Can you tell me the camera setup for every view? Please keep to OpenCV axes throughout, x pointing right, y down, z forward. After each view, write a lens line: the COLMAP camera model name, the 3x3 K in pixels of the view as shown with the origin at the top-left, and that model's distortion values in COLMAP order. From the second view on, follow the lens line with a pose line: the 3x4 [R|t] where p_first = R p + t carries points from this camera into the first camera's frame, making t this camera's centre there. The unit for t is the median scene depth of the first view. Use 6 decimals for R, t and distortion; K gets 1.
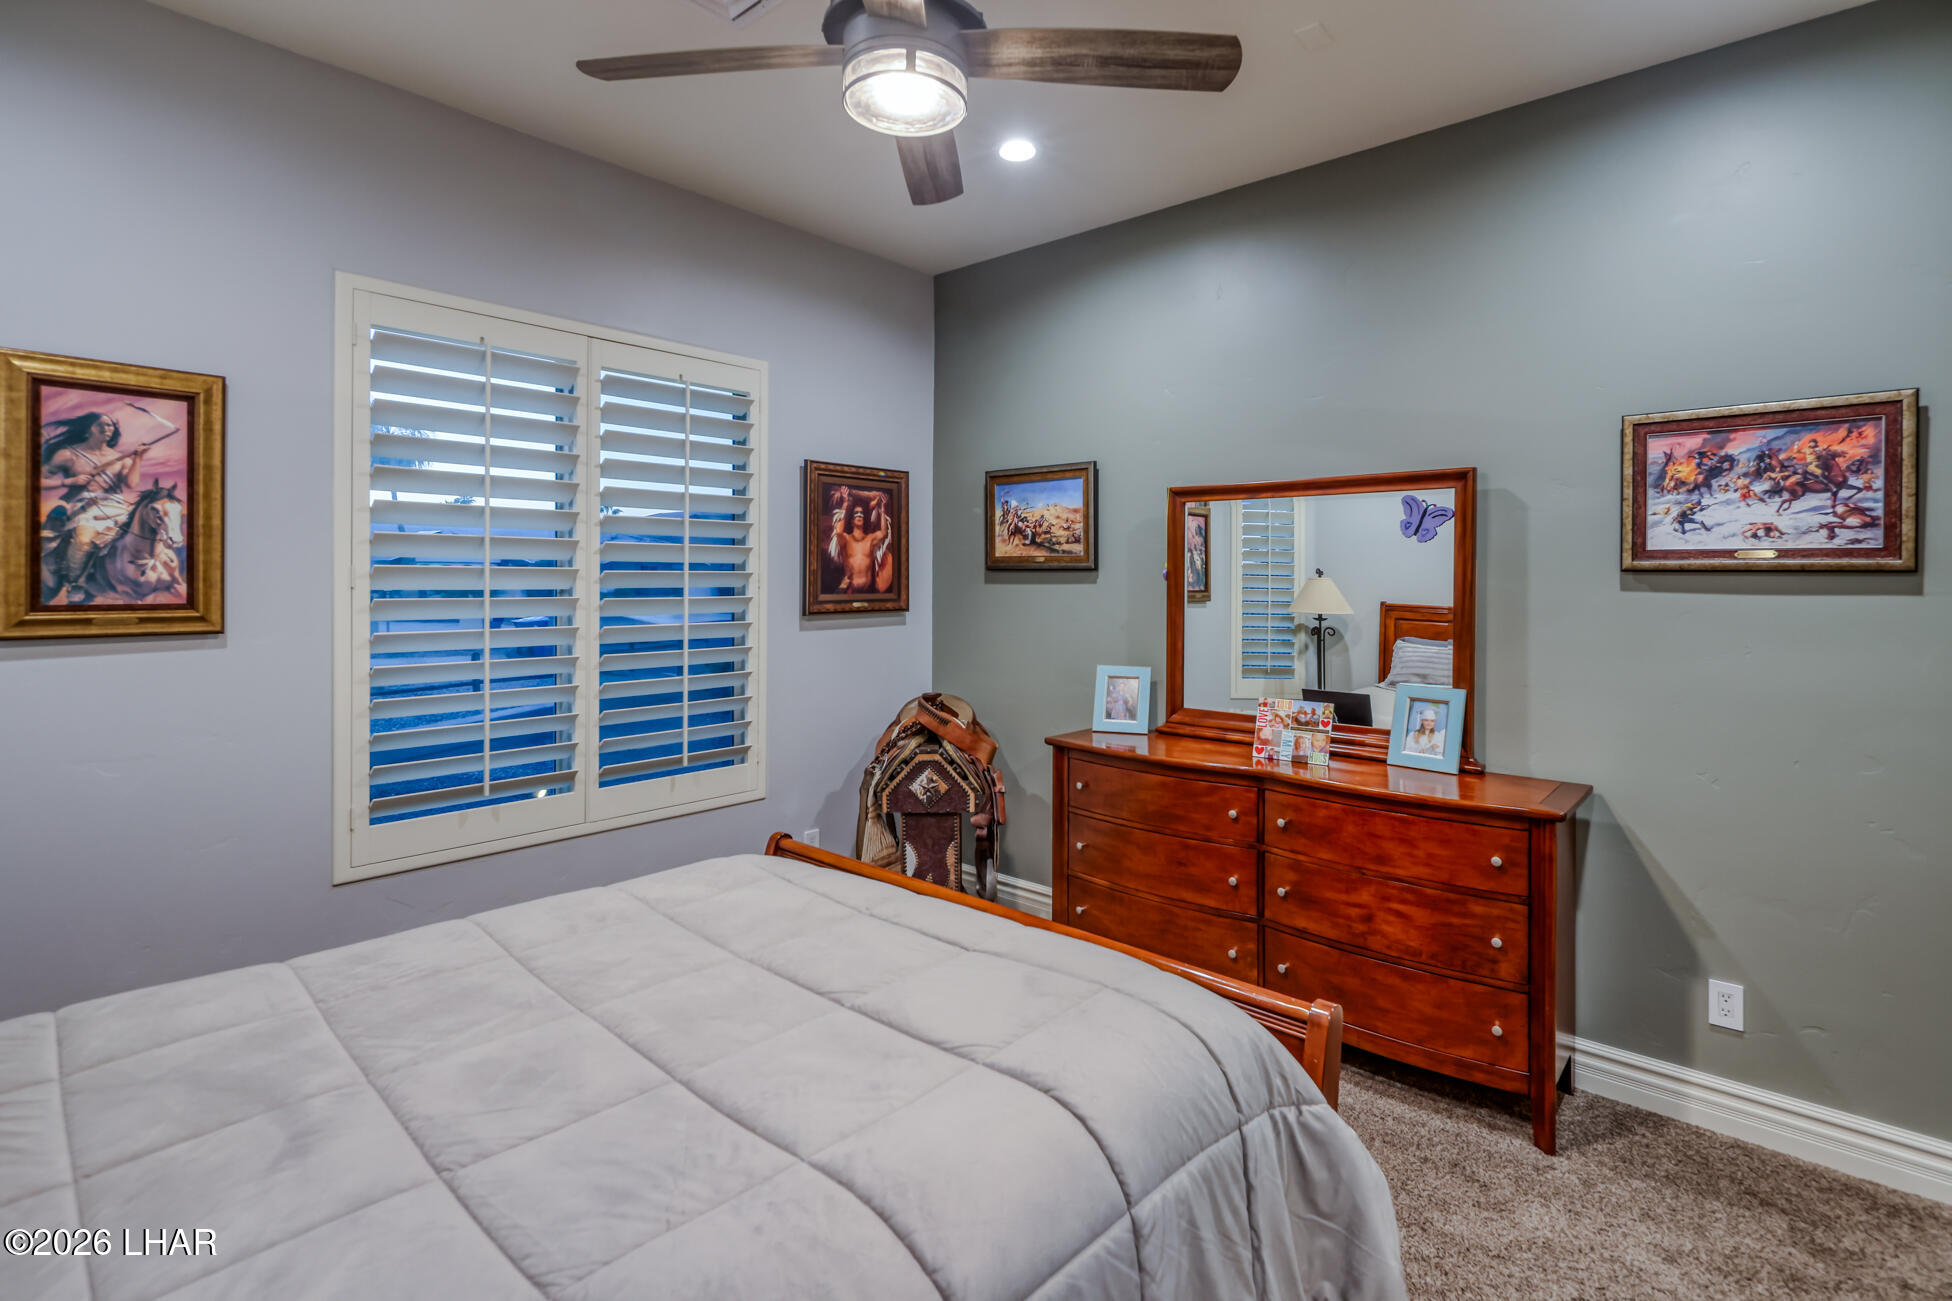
lens RADIAL K [[946.9, 0, 985.4], [0, 946.9, 586.6], [0, 0, 1]] dist [0.000211, -0.000082]
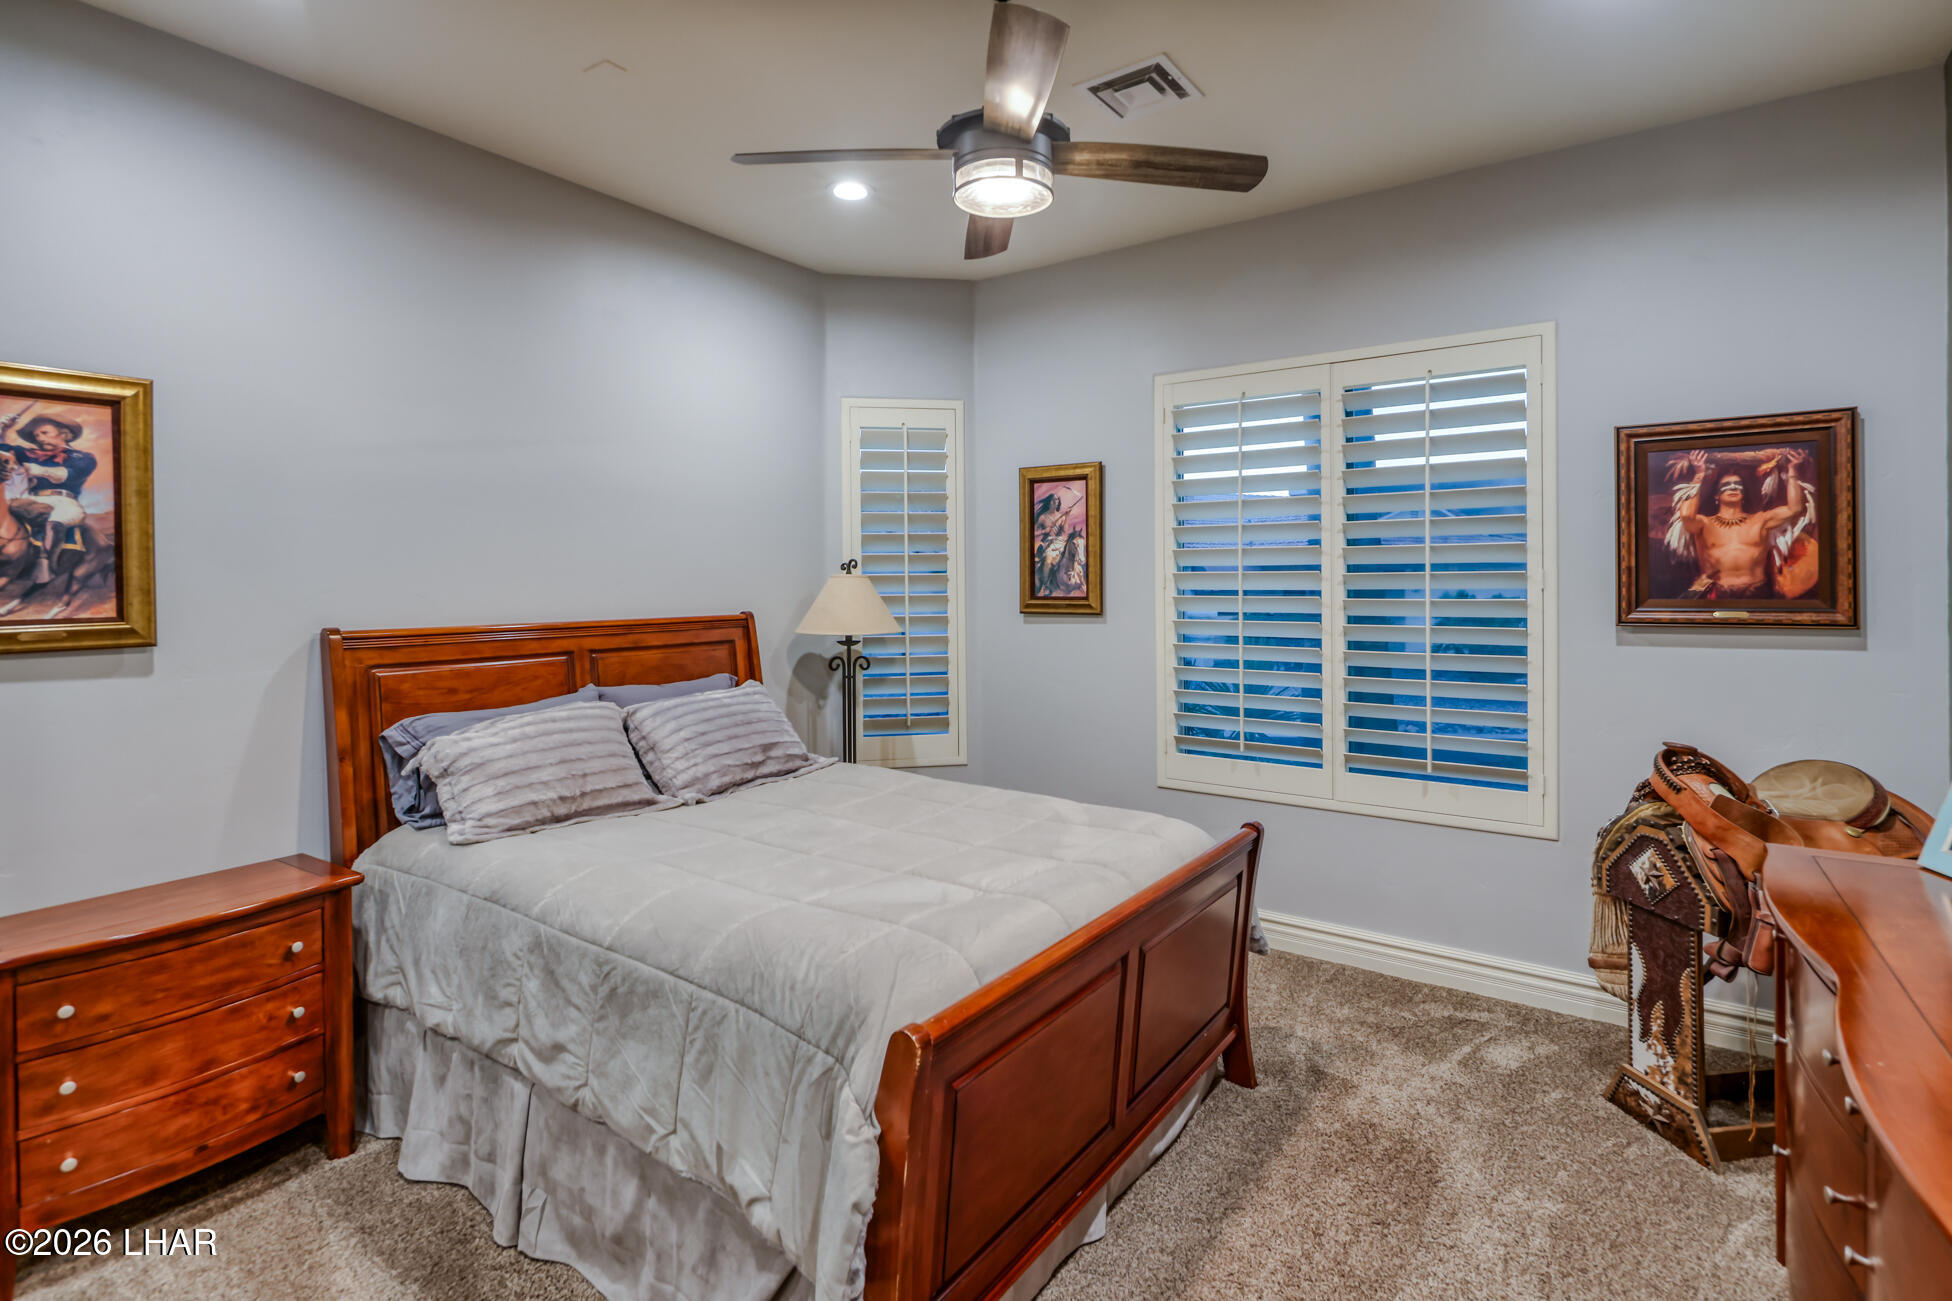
lens RADIAL K [[946.9, 0, 976.6], [0, 946.9, 583.2], [0, 0, 1]] dist [0.000211, -0.000082]
pose [[0.103878, -0.000680, -0.994590, 0.706223], [-0.001450, 0.999999, -0.000835, -0.004157], [0.994589, 0.001529, 0.103877, 0.514535]]
